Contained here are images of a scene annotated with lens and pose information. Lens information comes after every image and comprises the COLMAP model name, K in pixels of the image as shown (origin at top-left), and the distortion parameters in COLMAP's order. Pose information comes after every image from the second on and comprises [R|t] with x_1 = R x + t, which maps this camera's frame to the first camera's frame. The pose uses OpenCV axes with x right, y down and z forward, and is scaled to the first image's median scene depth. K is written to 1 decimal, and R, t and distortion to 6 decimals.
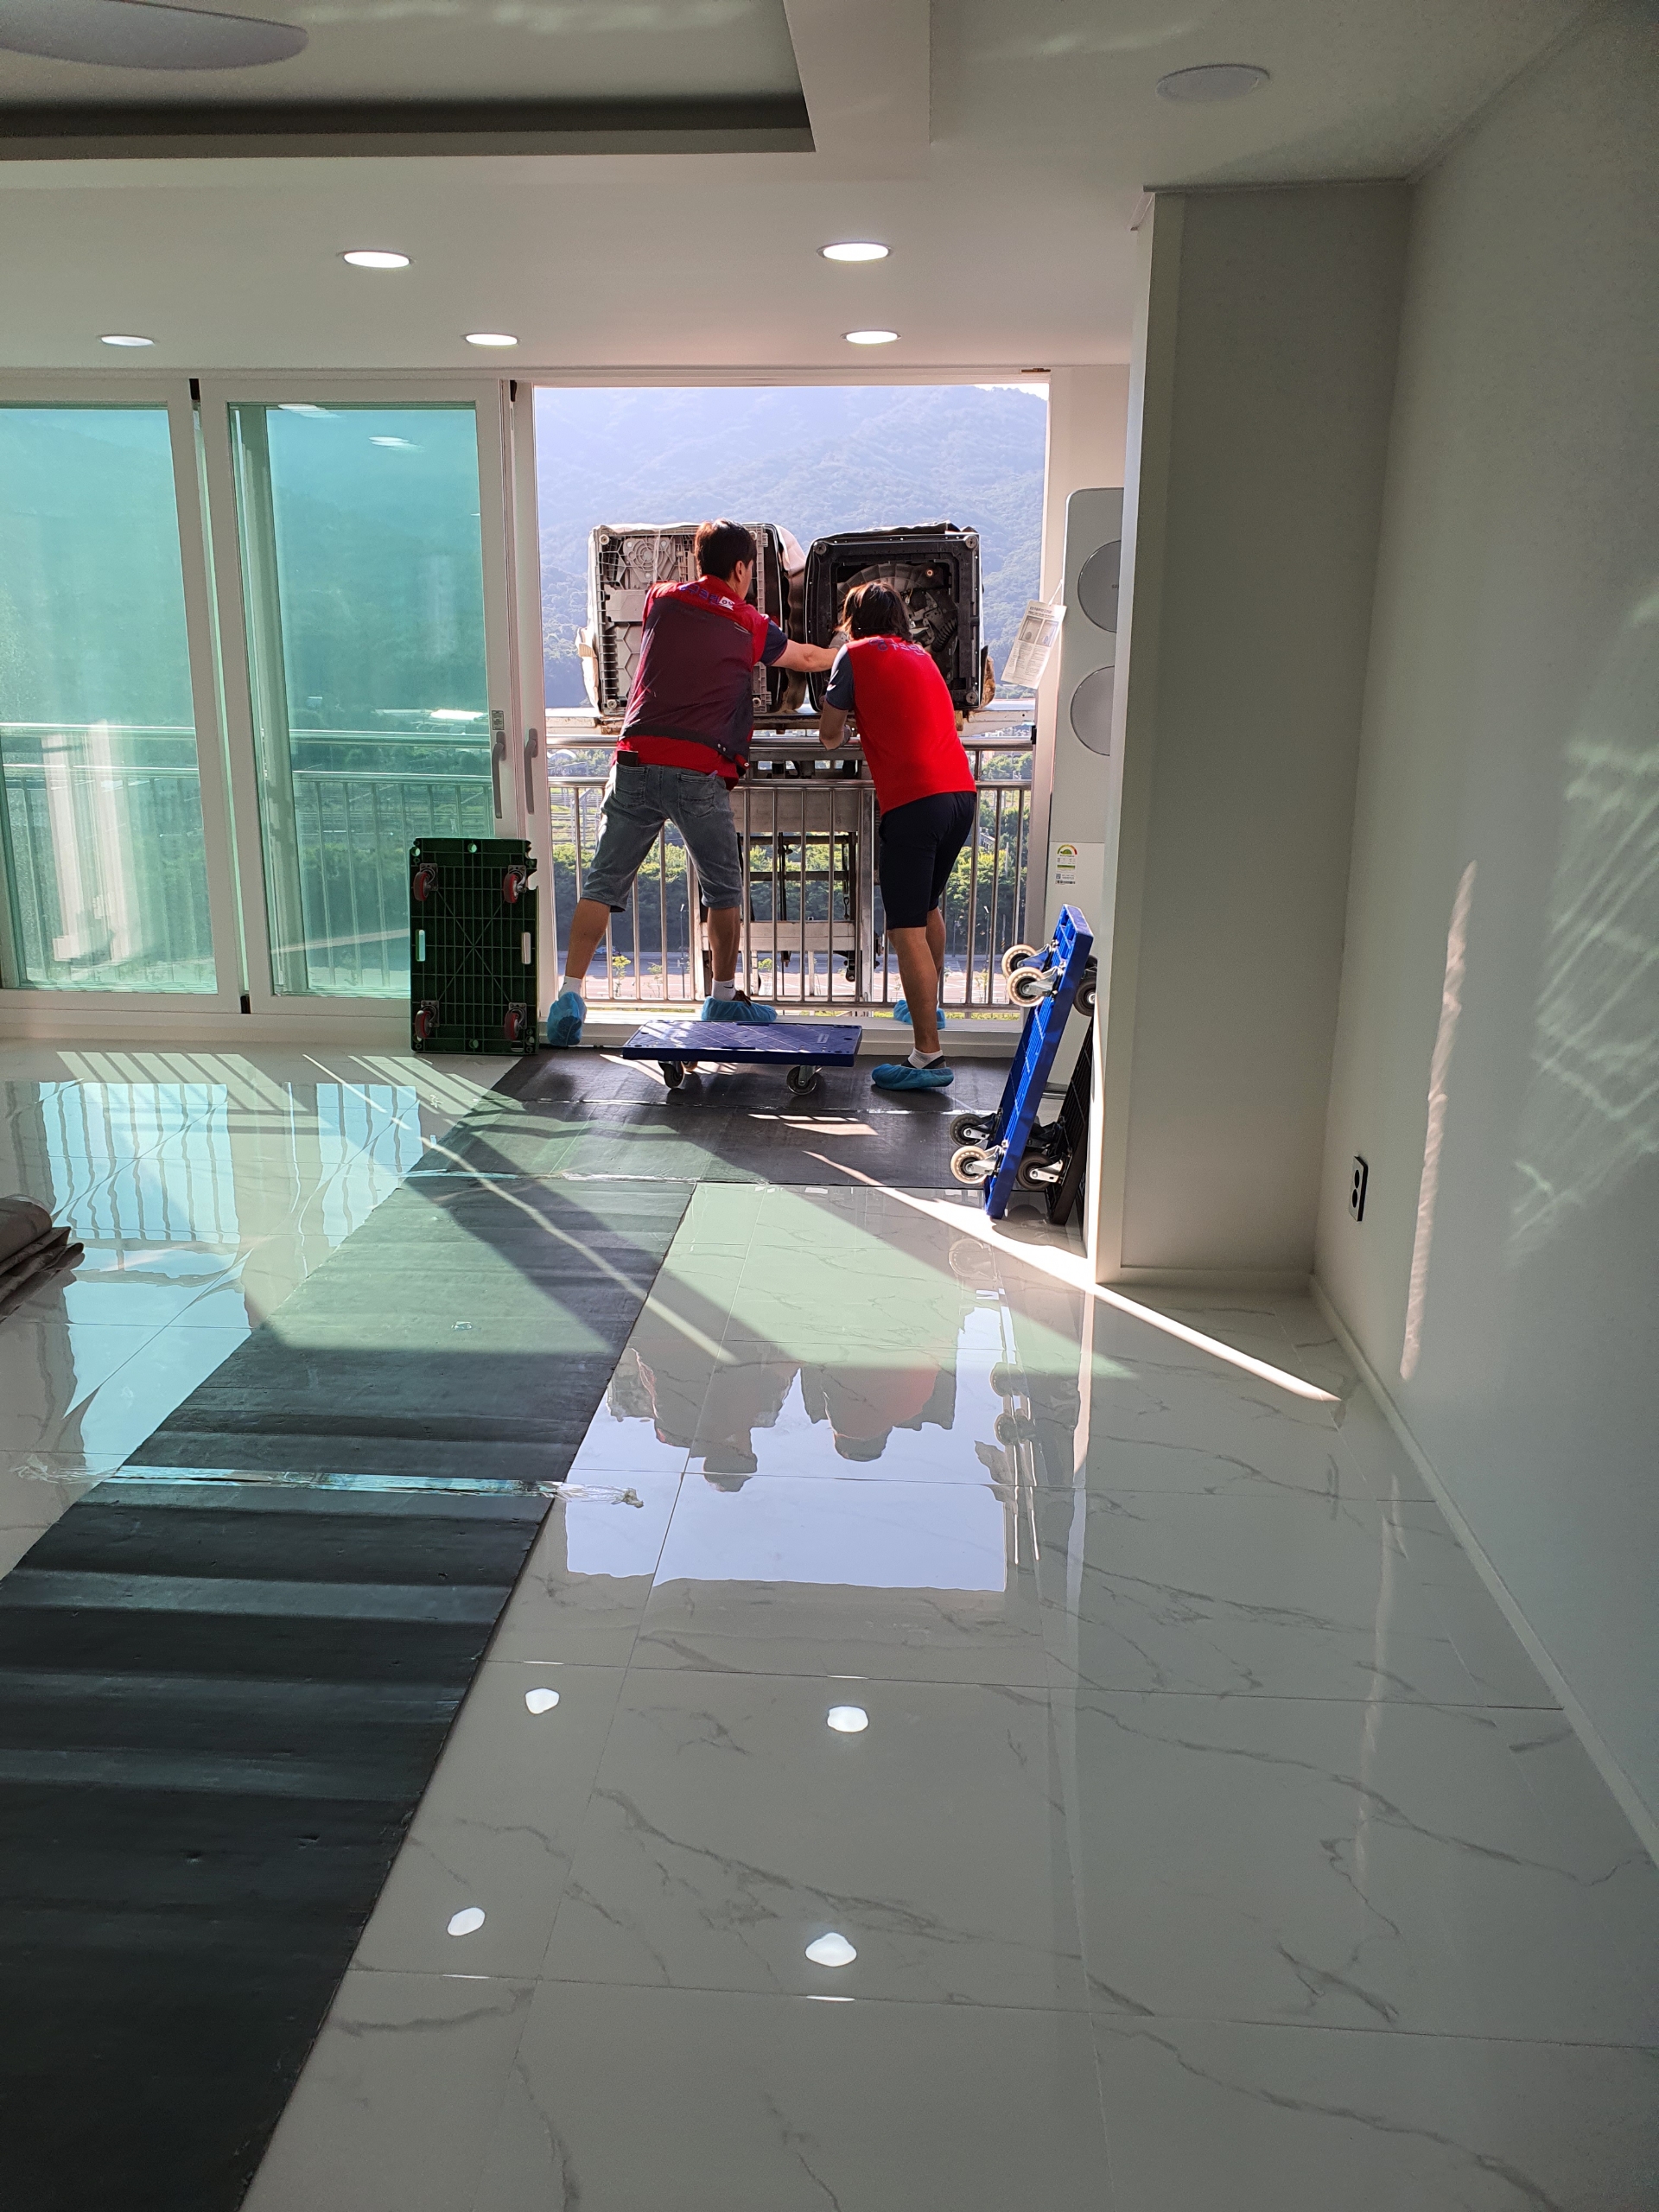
lens RADIAL K [[1704.5, 0, 827.6], [0, 1704.5, 1116.9], [0, 0, 1]] dist [-0.006113, -0.009988]
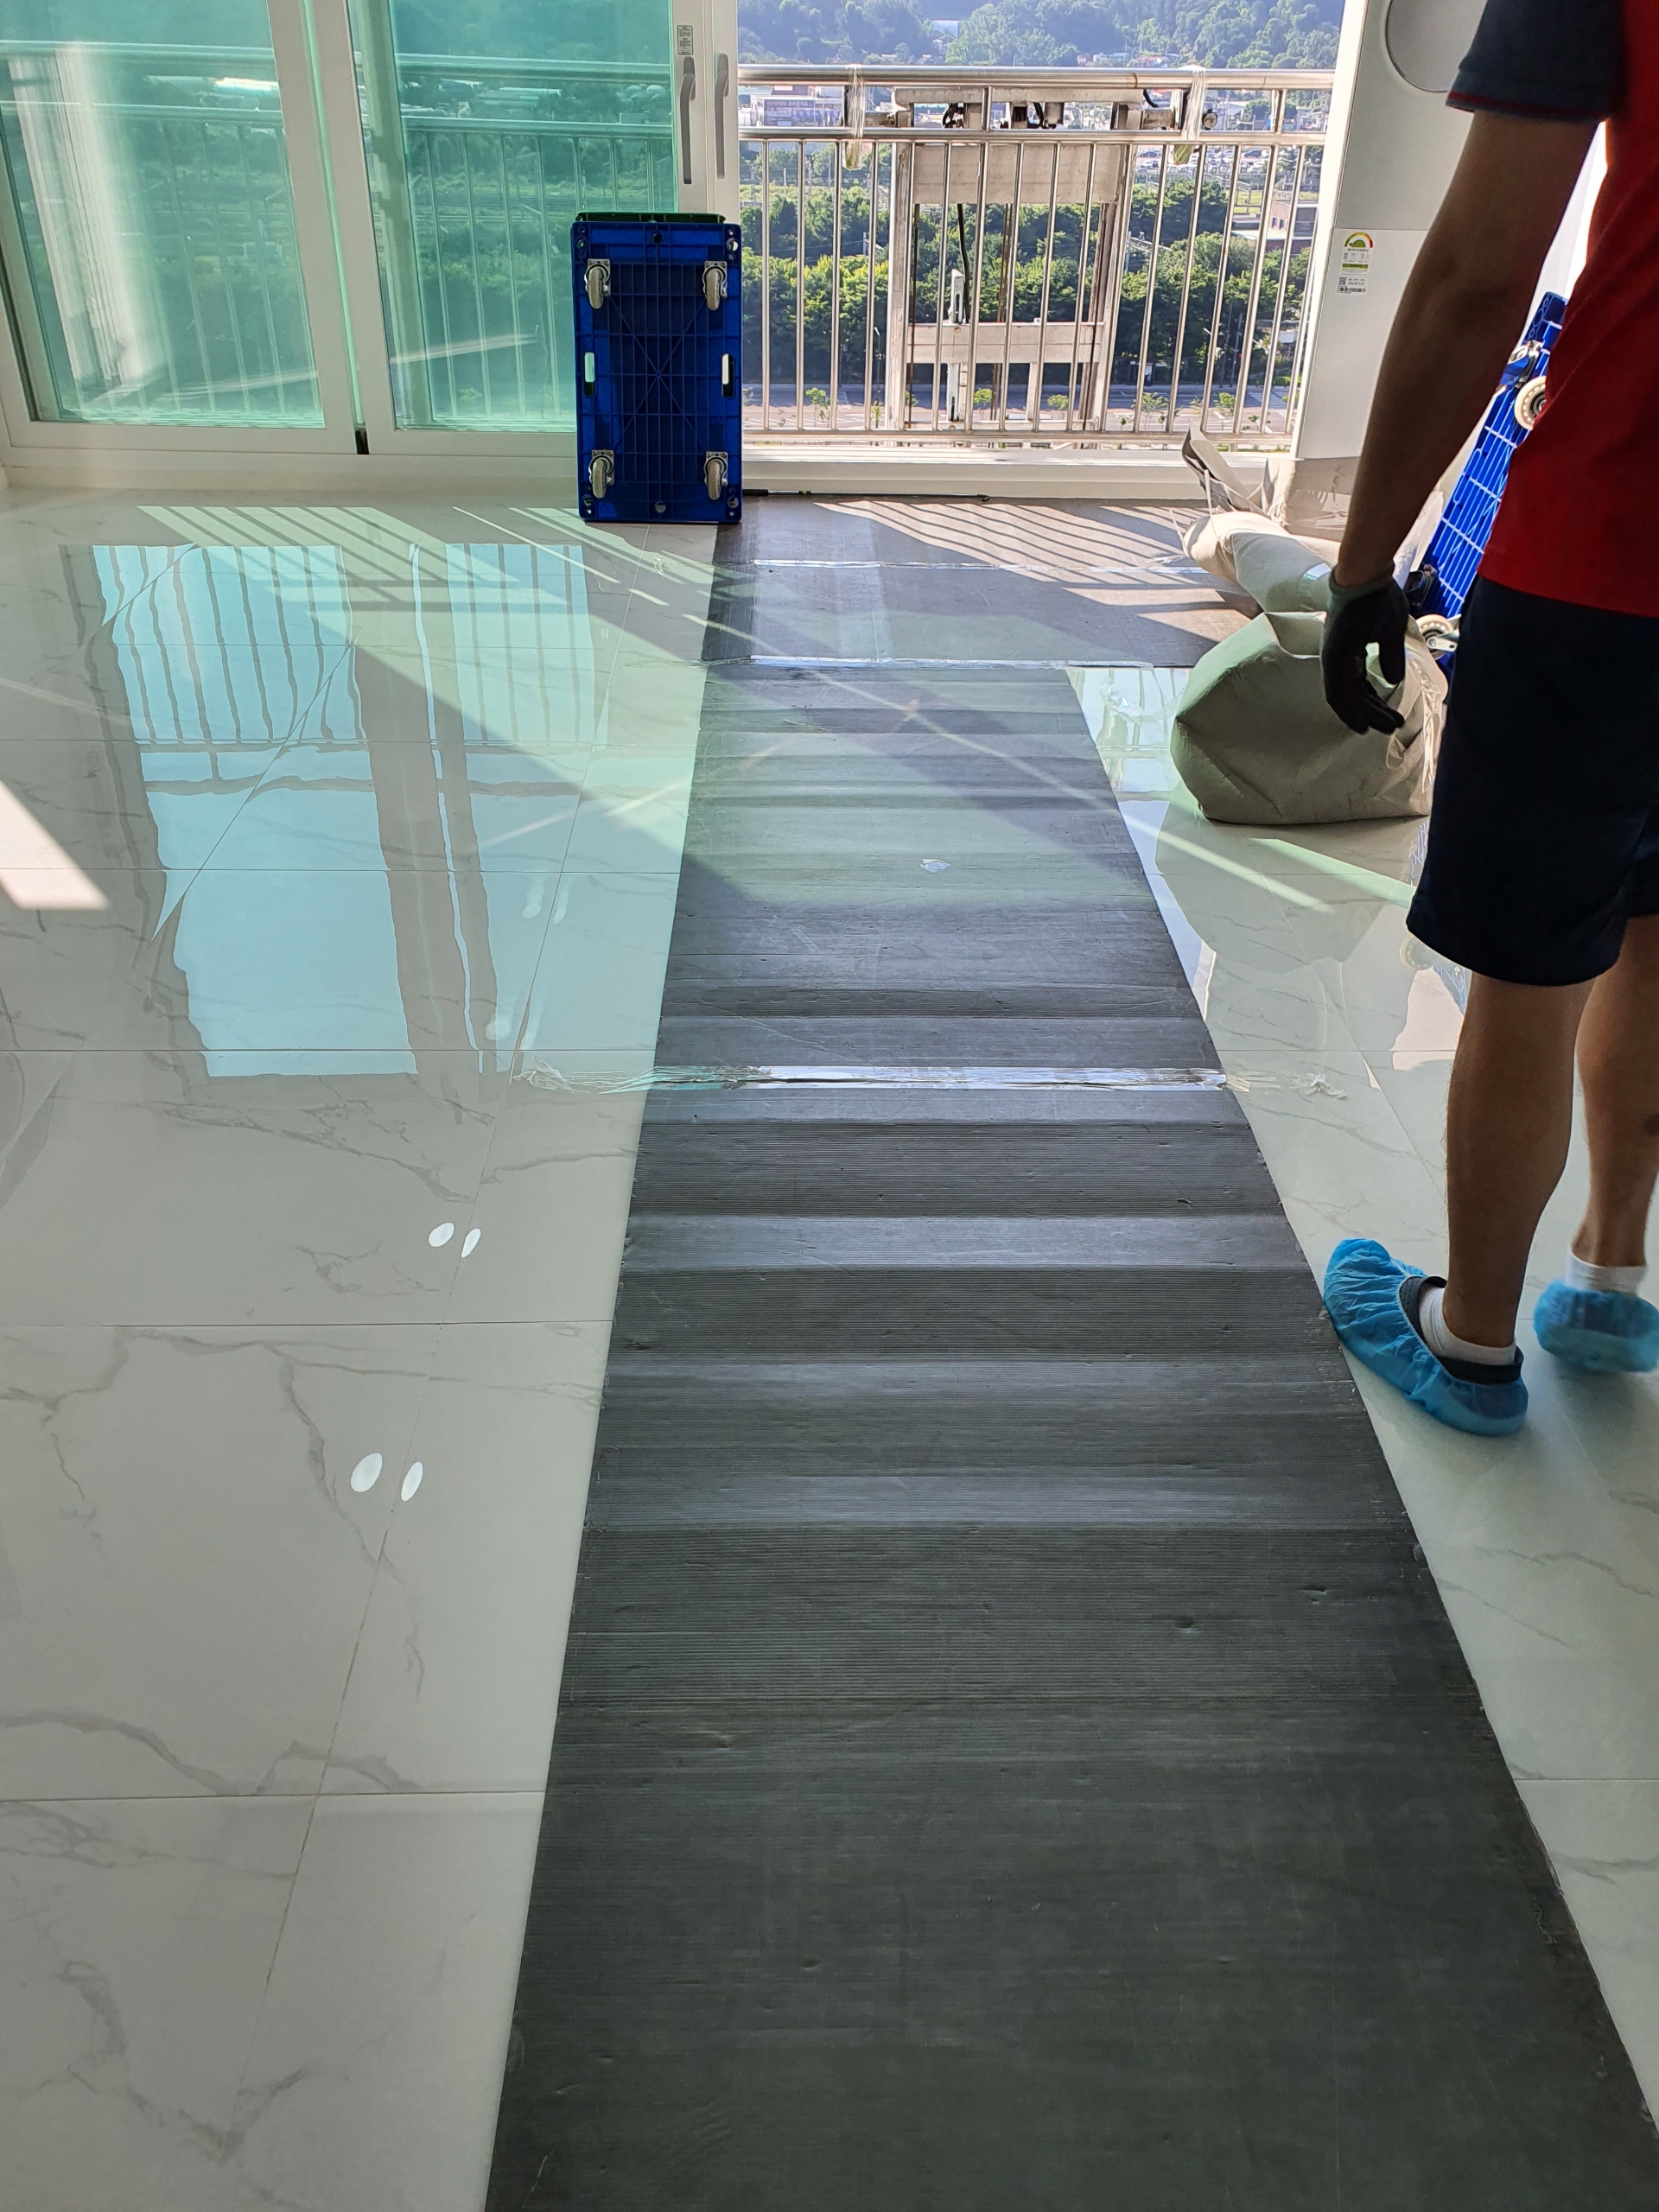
lens RADIAL K [[1704.5, 0, 829.8], [0, 1704.5, 1101.5], [0, 0, 1]] dist [-0.006113, -0.009988]
pose [[0.994500, -0.038503, 0.097402, -0.220615], [0.007861, 0.954795, 0.297162, -0.006188], [-0.104441, -0.294762, 0.949846, 0.131222]]
